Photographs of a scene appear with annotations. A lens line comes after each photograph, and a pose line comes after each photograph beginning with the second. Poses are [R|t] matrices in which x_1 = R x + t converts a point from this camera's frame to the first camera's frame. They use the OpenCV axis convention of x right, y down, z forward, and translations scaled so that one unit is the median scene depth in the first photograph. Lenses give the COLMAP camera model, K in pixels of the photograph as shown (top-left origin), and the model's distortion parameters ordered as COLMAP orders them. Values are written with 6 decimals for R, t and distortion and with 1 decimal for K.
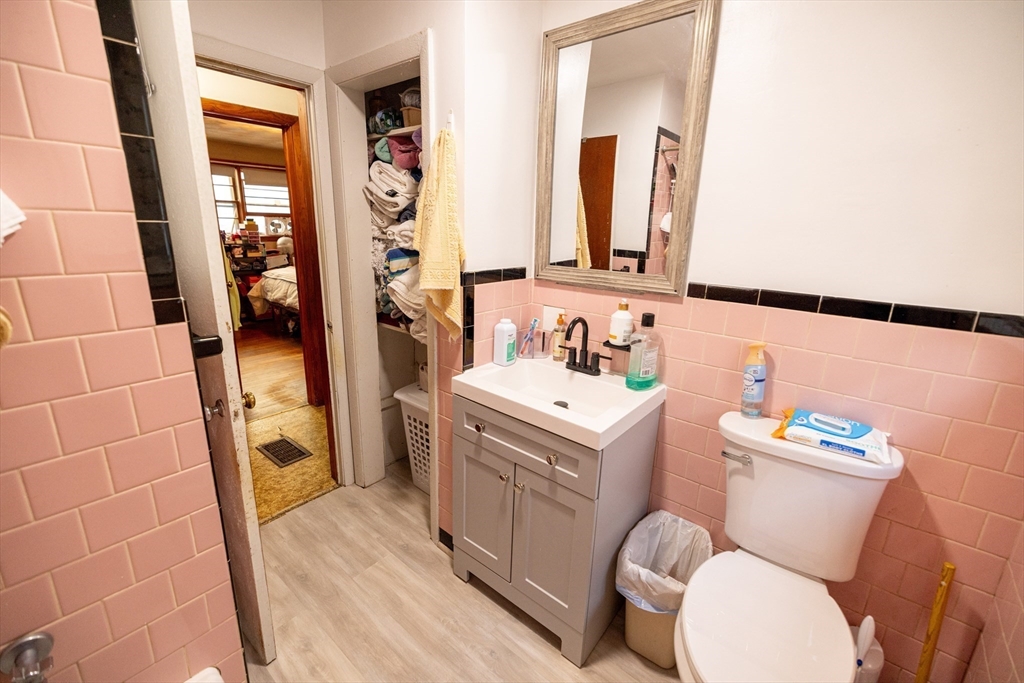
lens RADIAL K [[431.3, 0, 511.3], [0, 431.3, 338.0], [0, 0, 1]] dist [-0.000954, -0.000037]
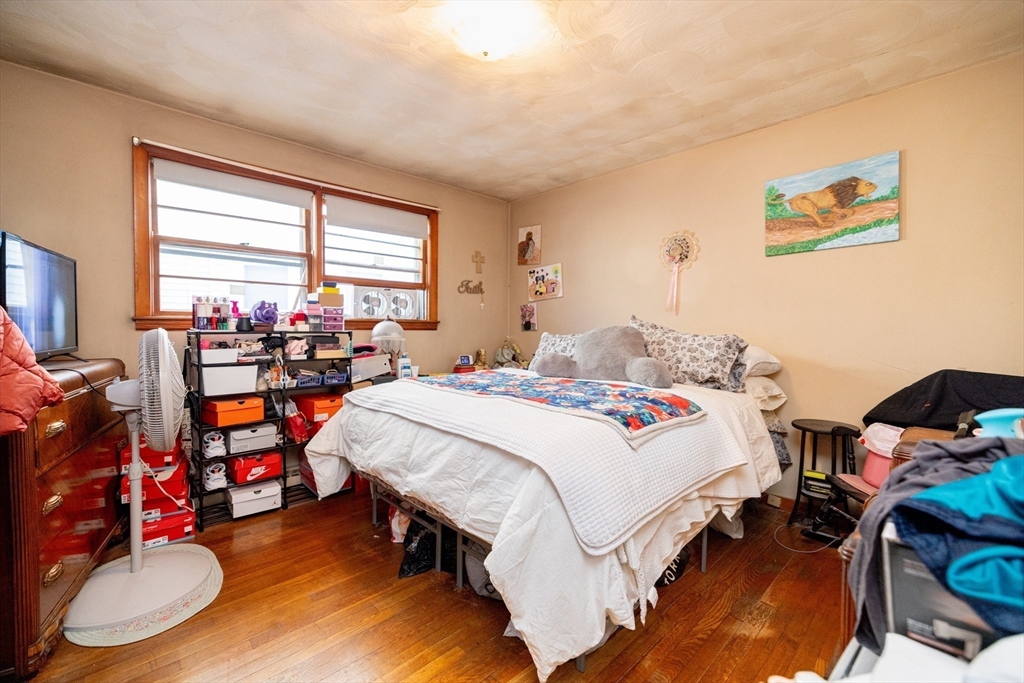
lens RADIAL K [[431.3, 0, 511.3], [0, 431.3, 338.0], [0, 0, 1]] dist [-0.000954, -0.000037]
pose [[0.993206, -0.018409, -0.114903, -0.337506], [-0.009145, 0.972006, -0.234778, -0.099083], [0.116008, 0.234234, 0.965234, 0.551913]]
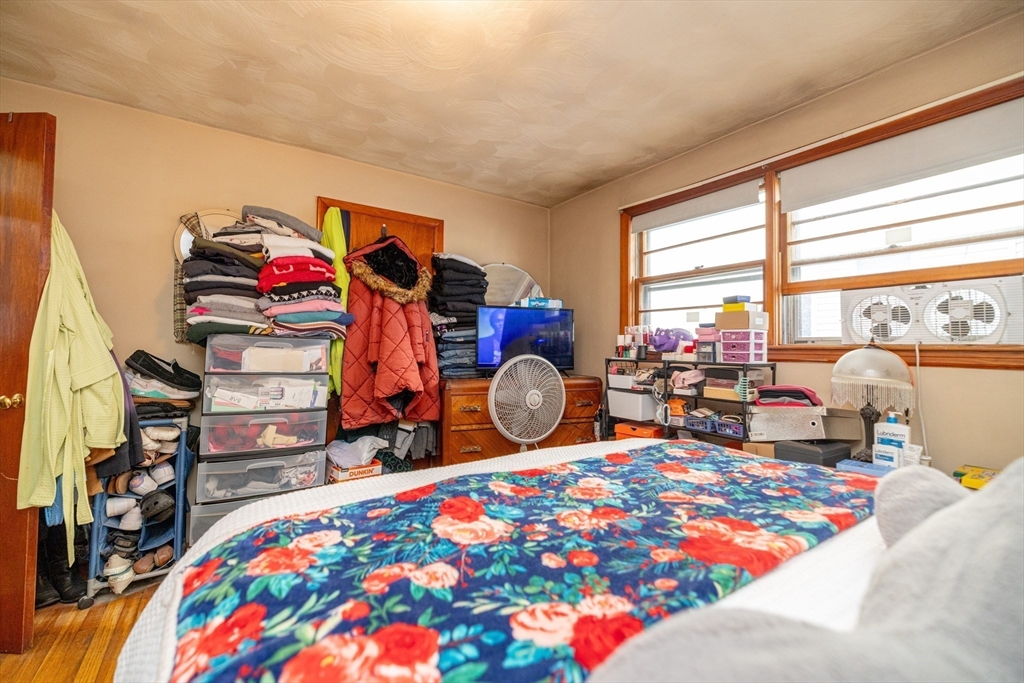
lens RADIAL K [[431.3, 0, 511.3], [0, 431.3, 338.0], [0, 0, 1]] dist [-0.000954, -0.000037]
pose [[-0.285720, -0.047972, -0.957112, -0.199686], [-0.263508, 0.964180, 0.030337, -0.200992], [0.921373, 0.260875, -0.288126, 0.923785]]
